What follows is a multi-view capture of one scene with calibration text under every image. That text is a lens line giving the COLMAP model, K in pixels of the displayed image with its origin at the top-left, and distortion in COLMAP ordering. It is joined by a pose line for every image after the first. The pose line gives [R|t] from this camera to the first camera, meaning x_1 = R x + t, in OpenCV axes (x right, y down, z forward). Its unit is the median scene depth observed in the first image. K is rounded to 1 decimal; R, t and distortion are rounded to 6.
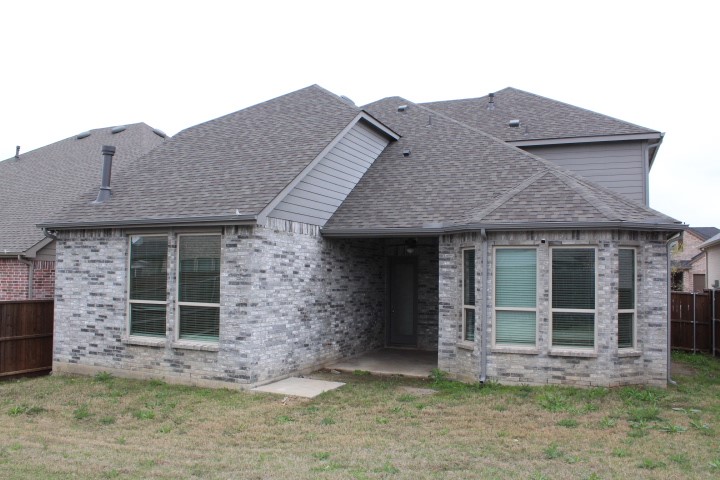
lens RADIAL K [[609.4, 0, 359.5], [0, 609.4, 241.8], [0, 0, 1]] dist [-0.006452, 0.005030]
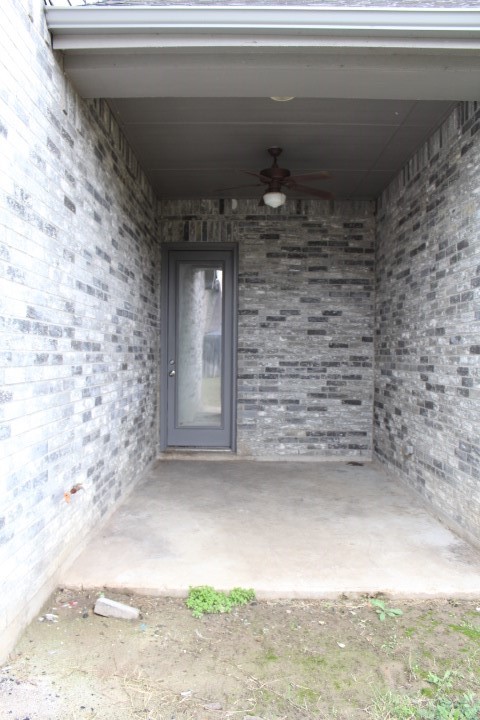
lens RADIAL K [[609.4, 0, 239.9], [0, 609.4, 356.3], [0, 0, 1]] dist [-0.006452, 0.005030]
pose [[0.924902, -0.004695, 0.380176, -0.076862], [-0.019626, 0.998001, 0.060070, 0.089395], [-0.379698, -0.063020, 0.922961, 0.693942]]
